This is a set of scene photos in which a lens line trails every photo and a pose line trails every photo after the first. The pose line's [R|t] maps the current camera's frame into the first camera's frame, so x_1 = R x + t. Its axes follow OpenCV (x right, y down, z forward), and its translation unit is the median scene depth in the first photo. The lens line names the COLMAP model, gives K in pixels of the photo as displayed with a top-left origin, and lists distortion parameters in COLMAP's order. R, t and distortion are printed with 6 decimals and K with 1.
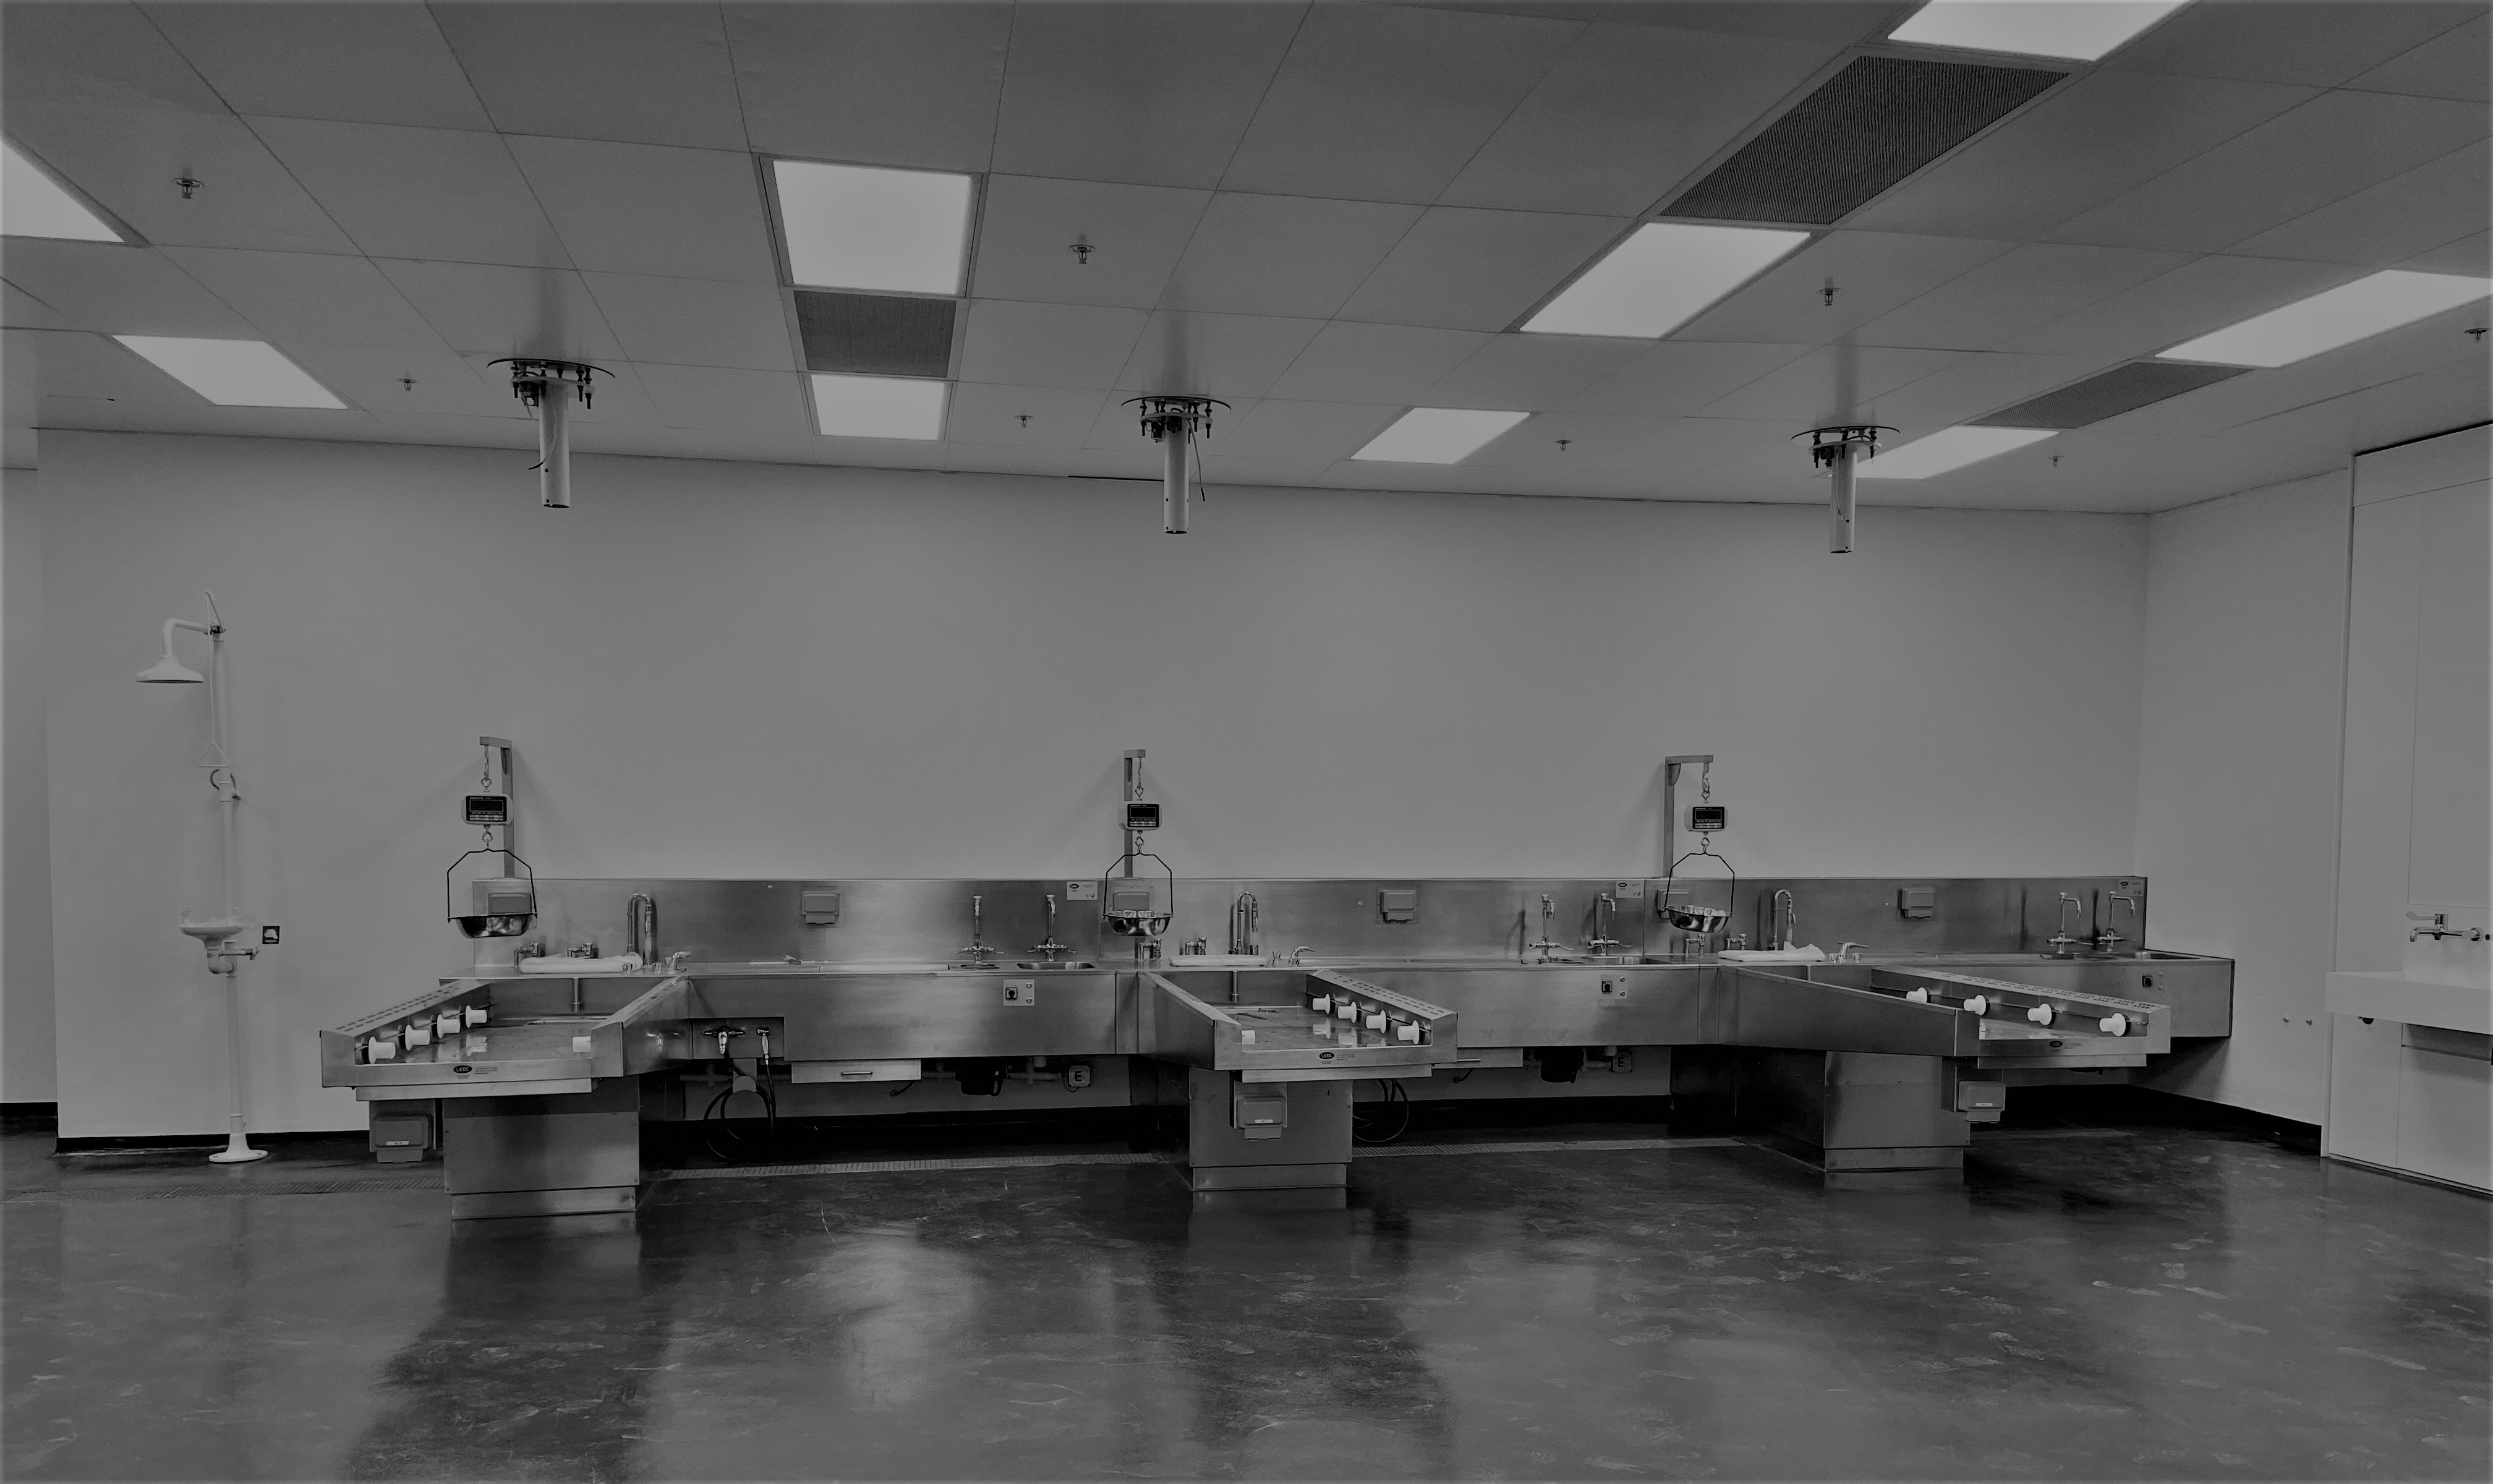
lens RADIAL K [[1885.3, 0, 1246.5], [0, 1885.3, 742.0], [0, 0, 1]] dist [0.035383, -0.001091]
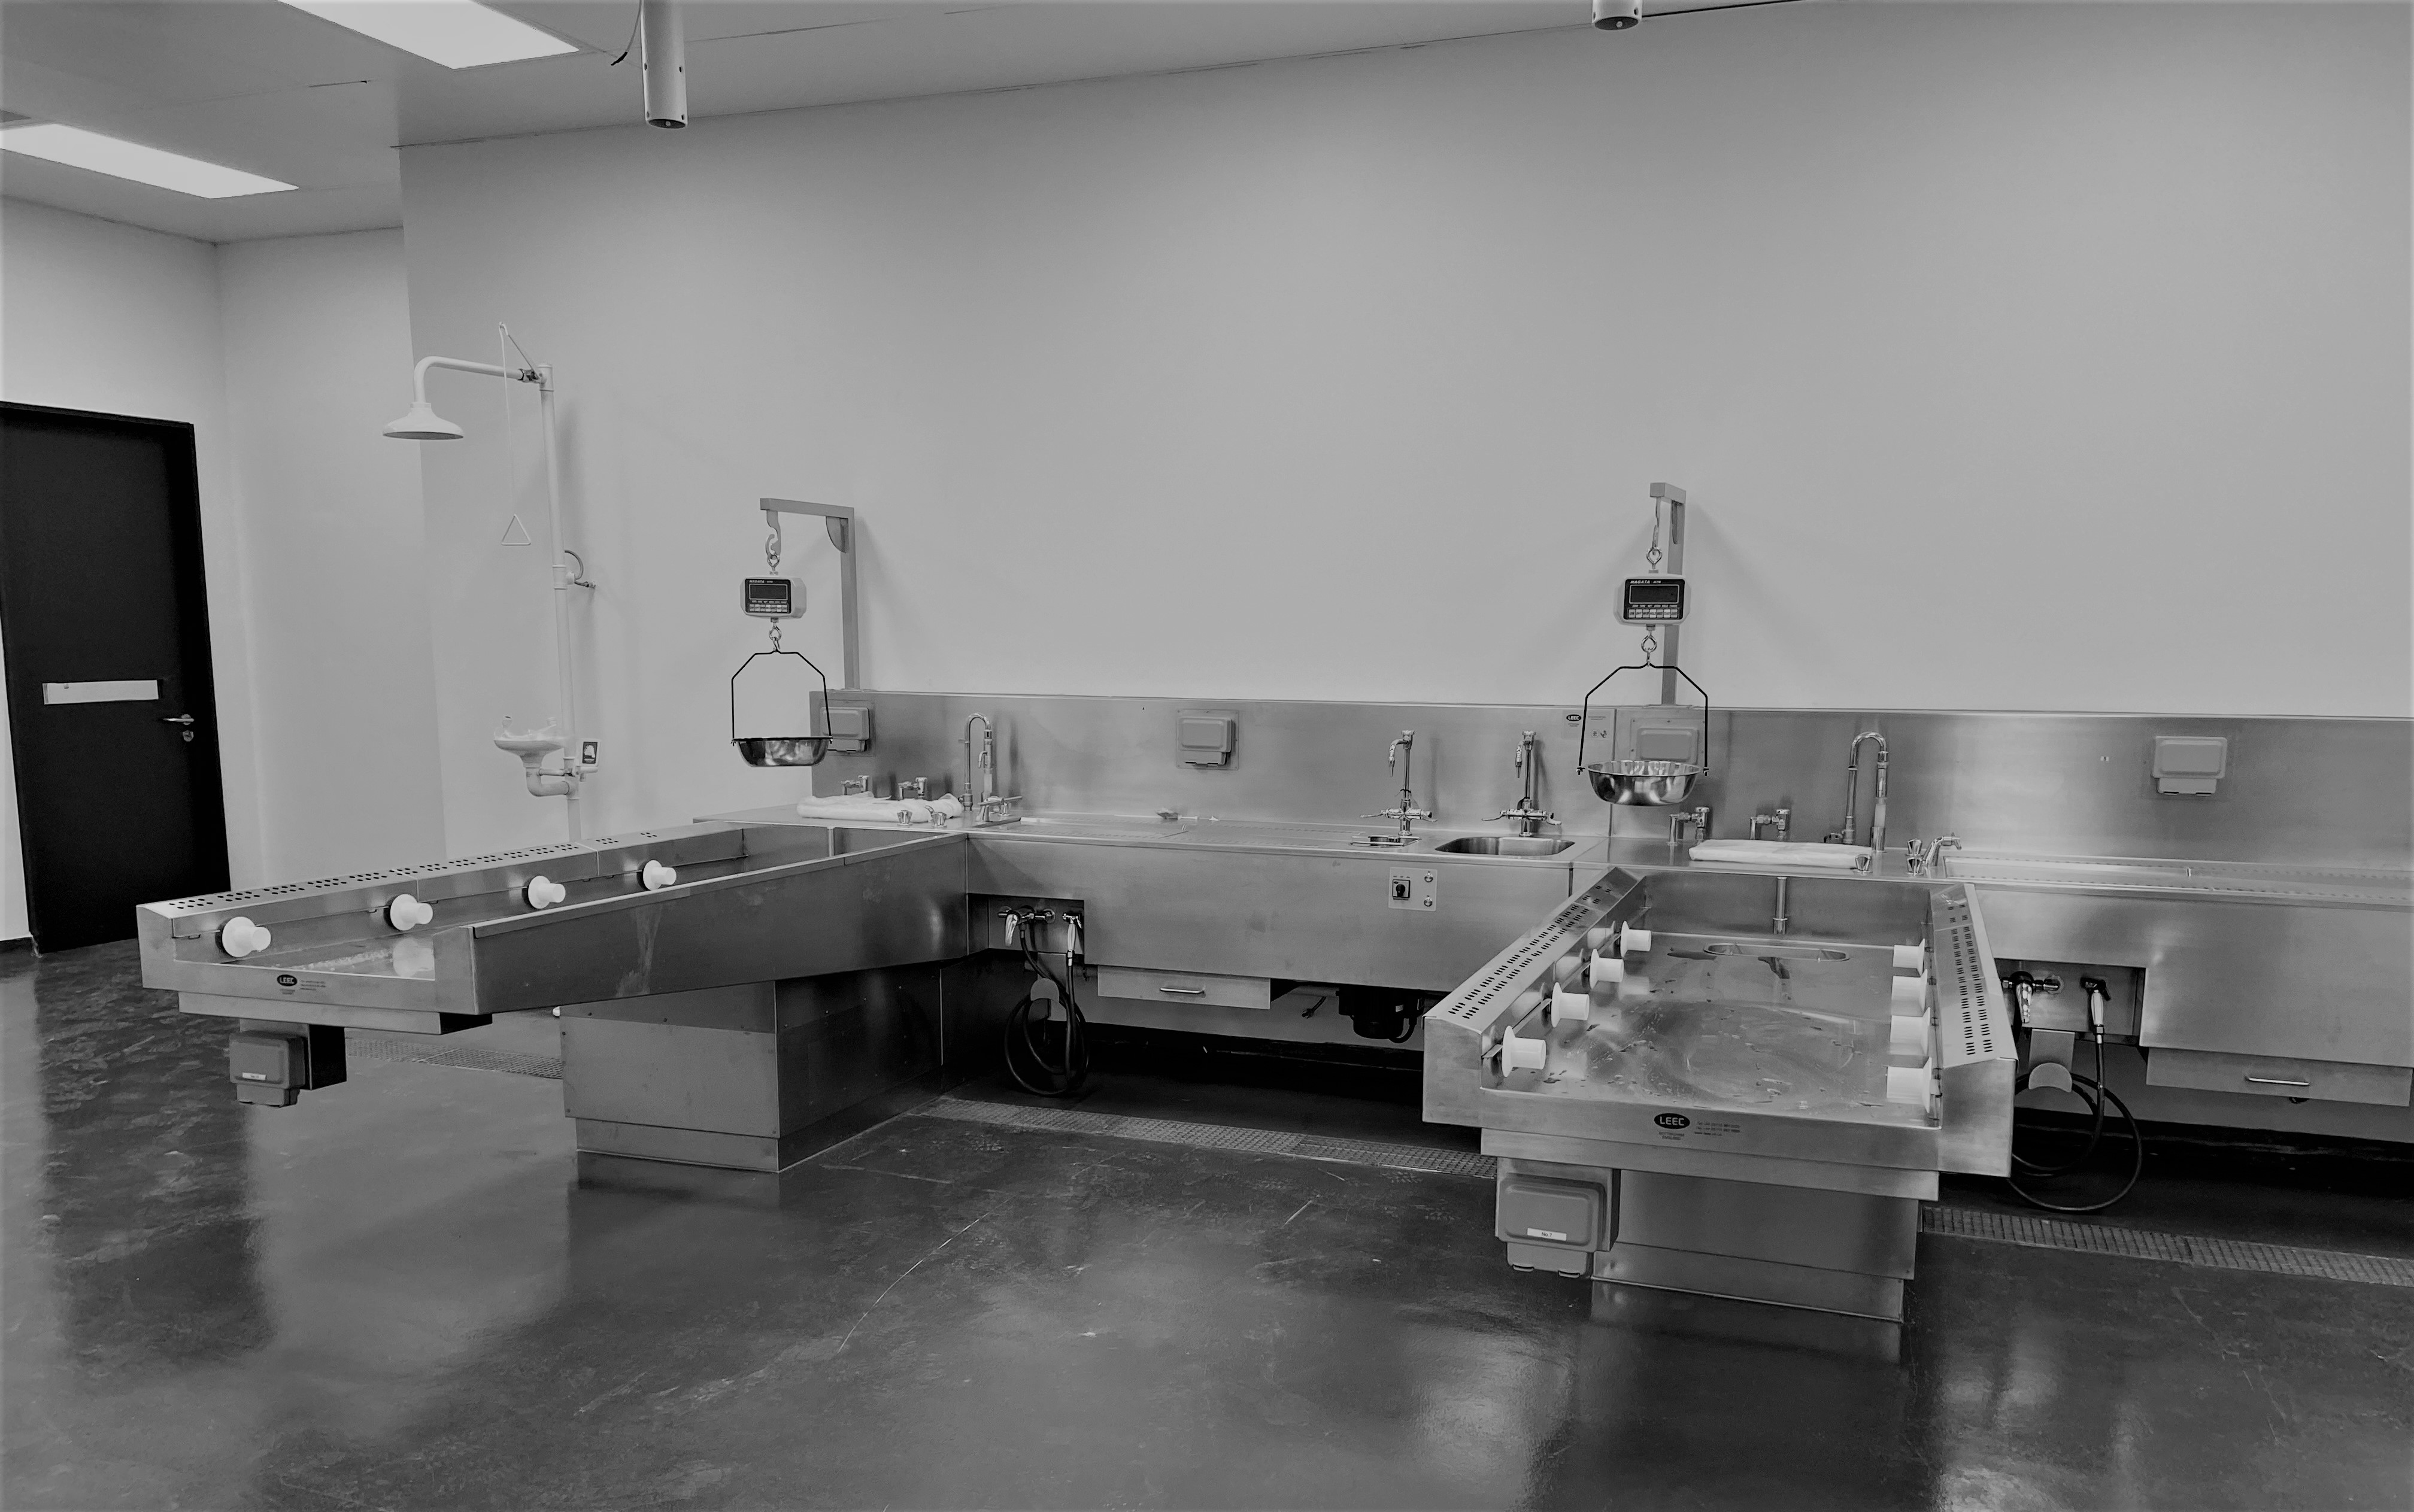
lens RADIAL K [[1831.8, 0, 1208.9], [0, 1831.8, 869.3], [0, 0, 1]] dist [0.050328, -0.002206]
pose [[0.854376, 0.066295, -0.515410, 0.131961], [0.019931, 0.986919, 0.159982, 0.029242], [0.519273, -0.146957, 0.841878, 0.464655]]
